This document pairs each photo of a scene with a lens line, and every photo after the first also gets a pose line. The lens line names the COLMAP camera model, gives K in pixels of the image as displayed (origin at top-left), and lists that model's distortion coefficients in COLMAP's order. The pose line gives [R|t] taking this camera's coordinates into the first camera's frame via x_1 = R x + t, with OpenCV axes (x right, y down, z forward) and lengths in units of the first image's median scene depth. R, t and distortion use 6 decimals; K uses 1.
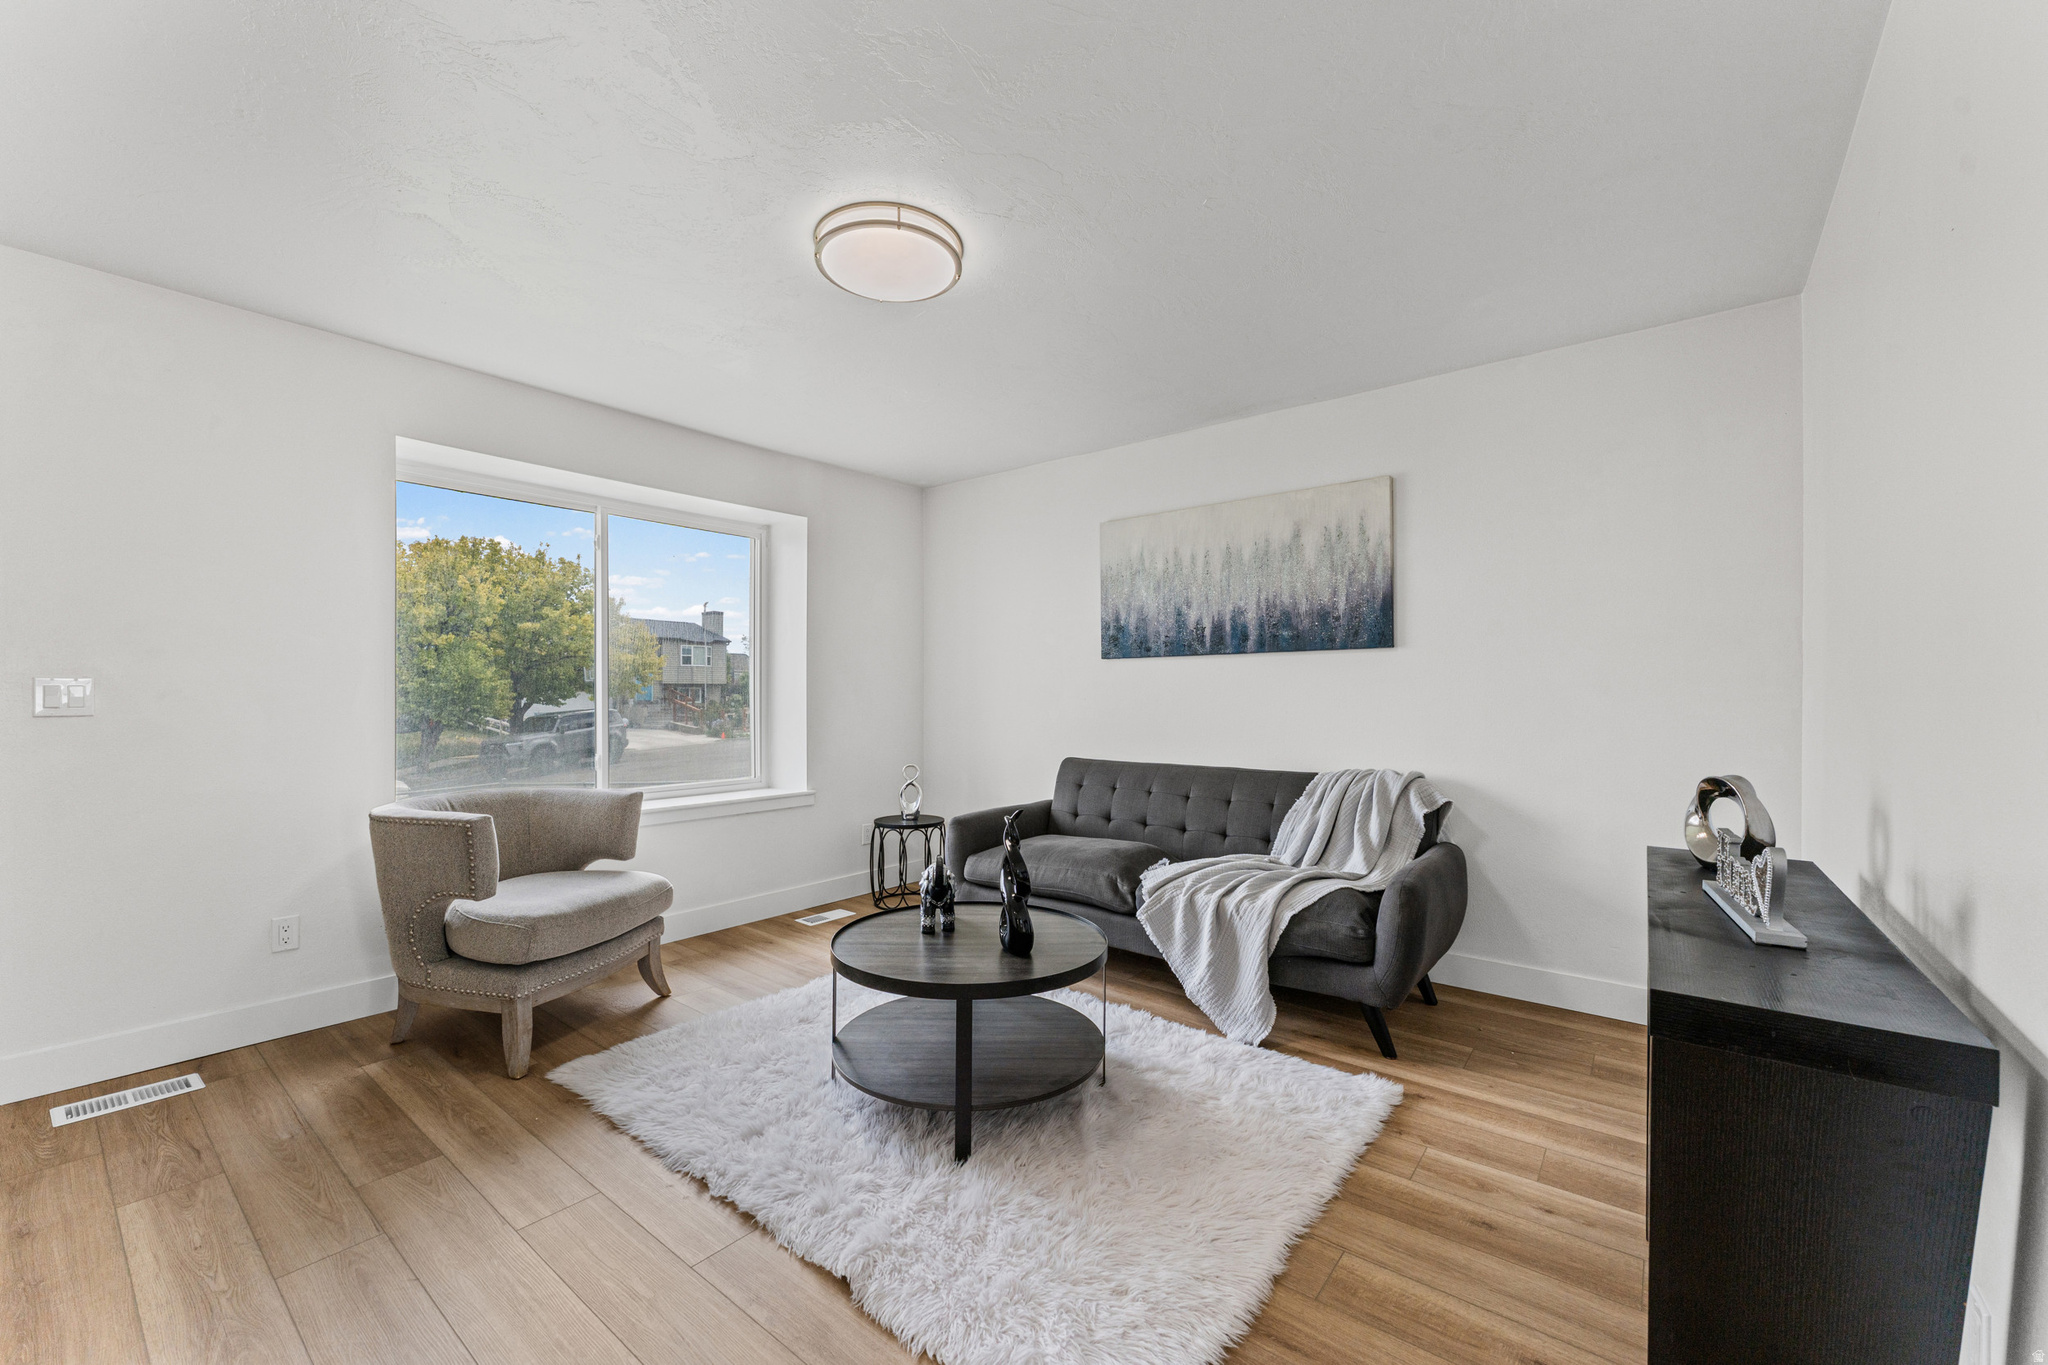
lens RADIAL K [[815.5, 0, 1019.7], [0, 815.5, 694.2], [0, 0, 1]] dist [-0.003379, 0.000040]
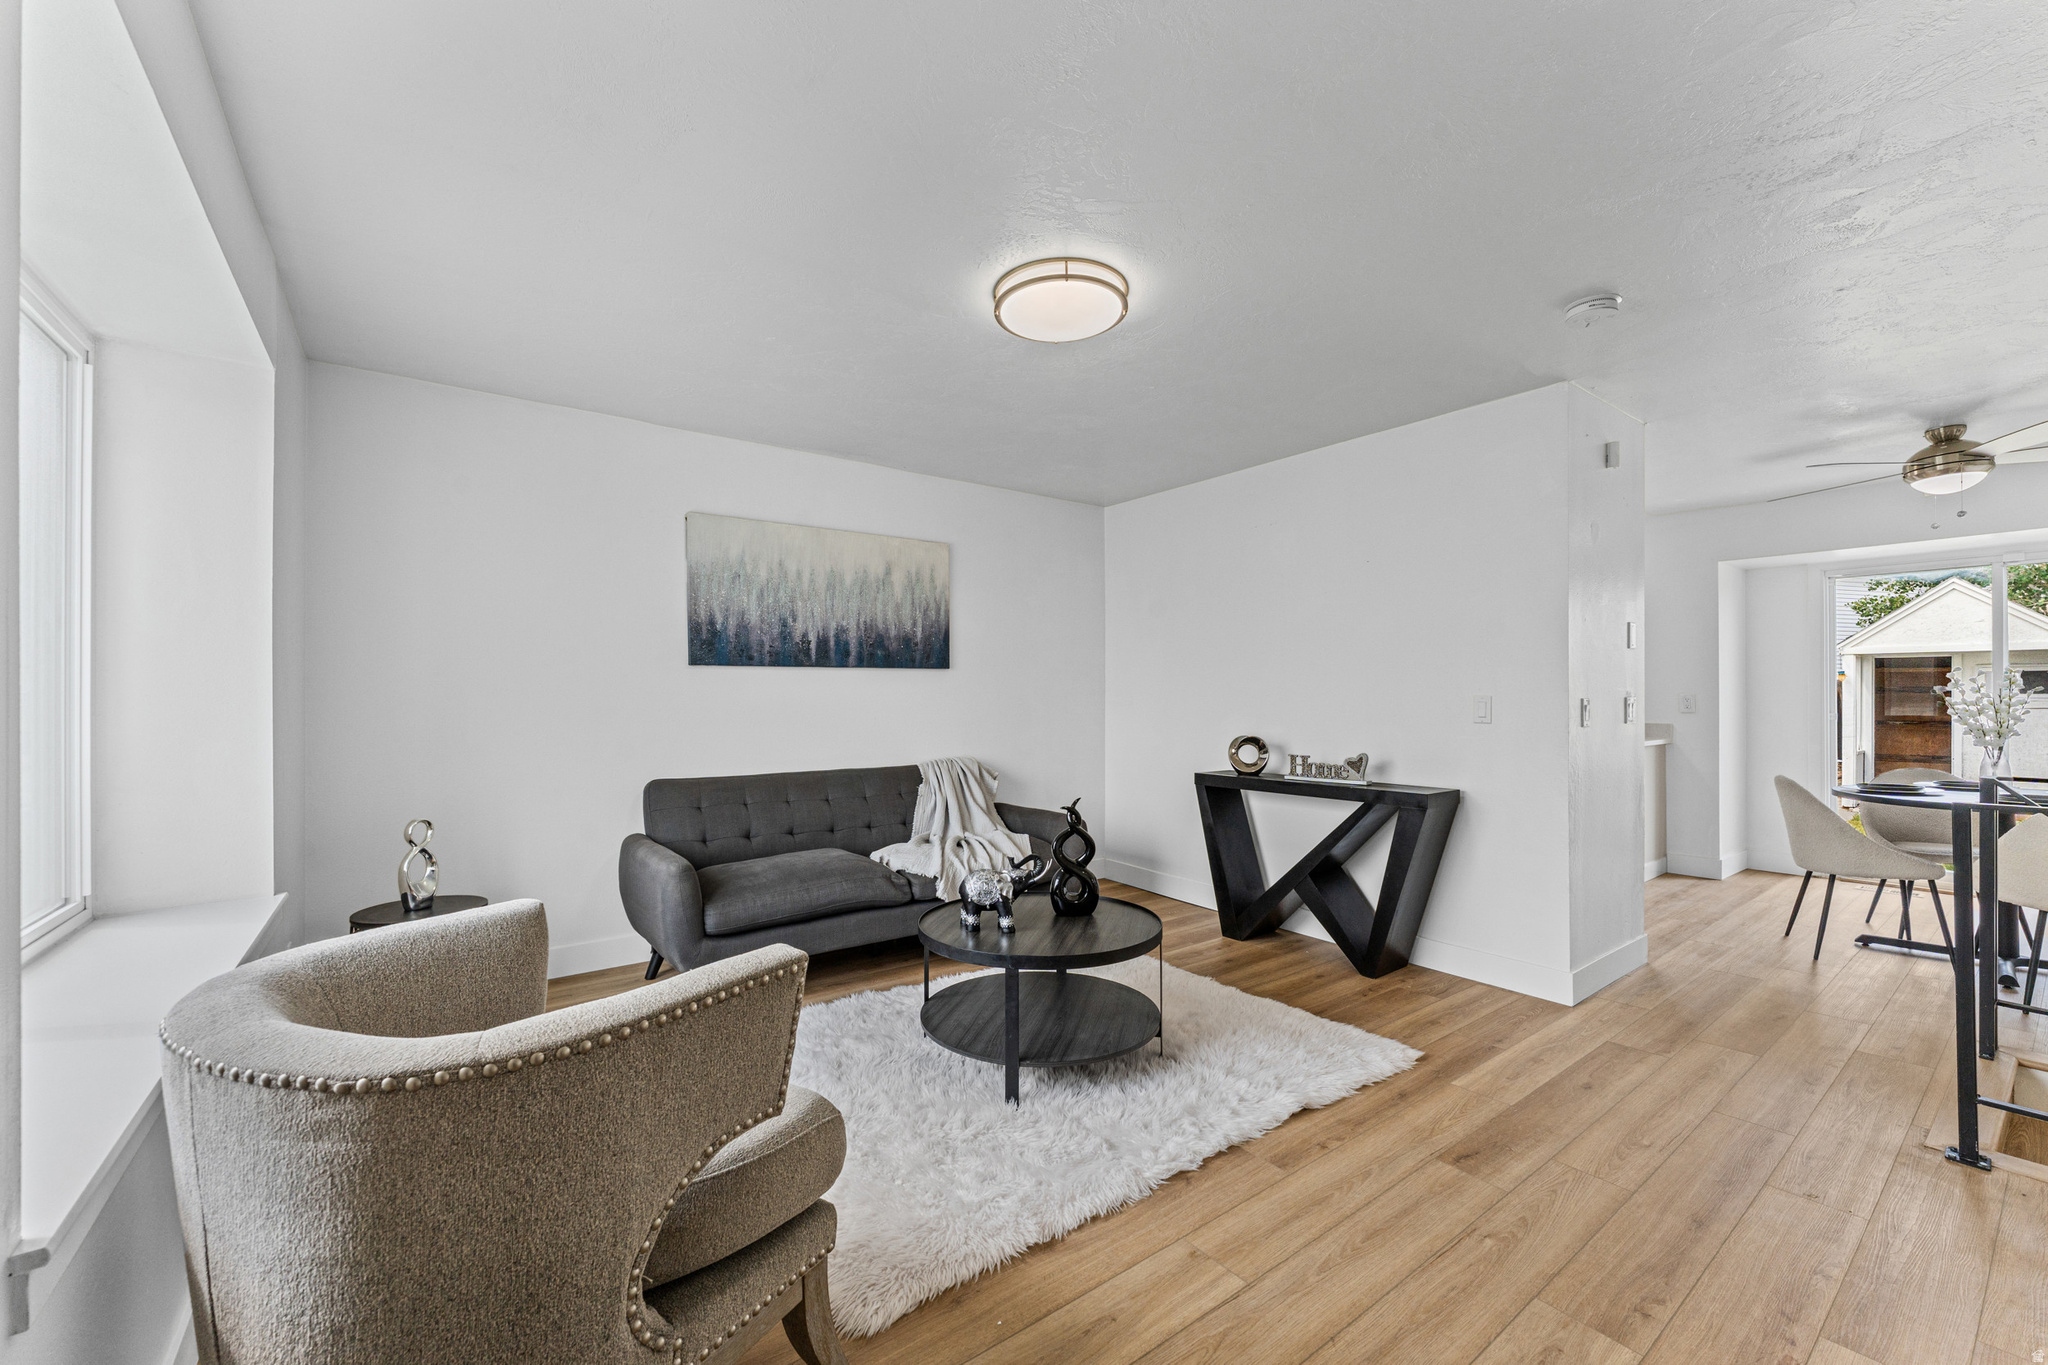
lens RADIAL K [[815.5, 0, 1023.8], [0, 815.5, 692.1], [0, 0, 1]] dist [-0.003379, 0.000040]
pose [[0.243008, 0.005683, 0.970008, -0.777696], [0.002127, 0.999977, -0.006392, -0.007999], [-0.970022, 0.003616, 0.242990, 0.498911]]
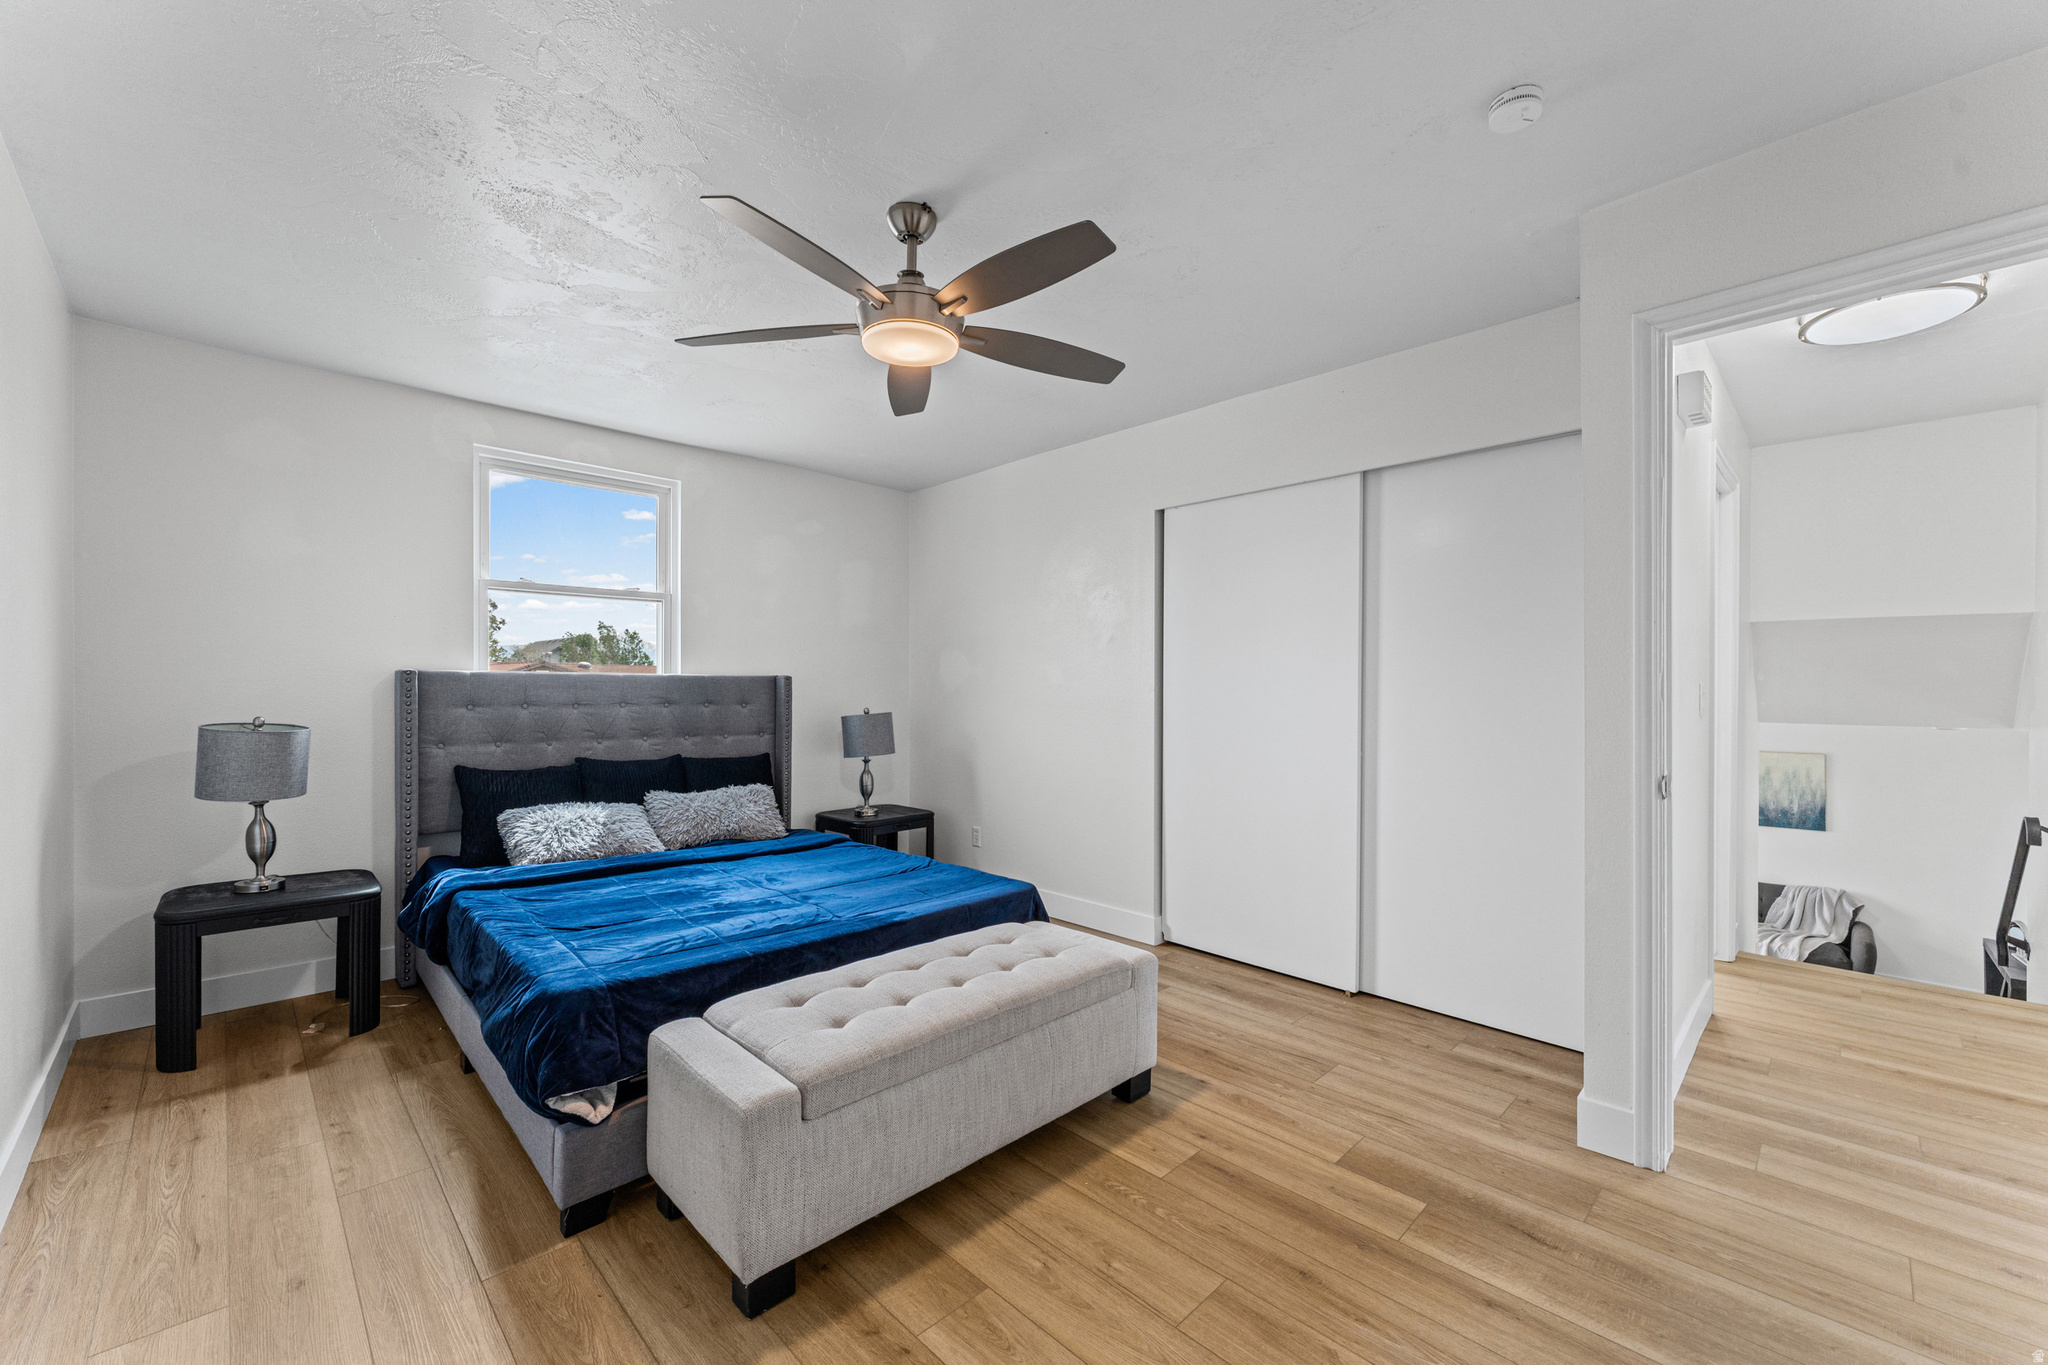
lens RADIAL K [[815.5, 0, 1026.4], [0, 815.5, 681.0], [0, 0, 1]] dist [-0.003379, 0.000040]
pose [[0.993628, 0.003105, -0.112666, -1.349362], [-0.003310, 0.999993, -0.001635, -0.421293], [0.112660, 0.001997, 0.993632, -1.342871]]
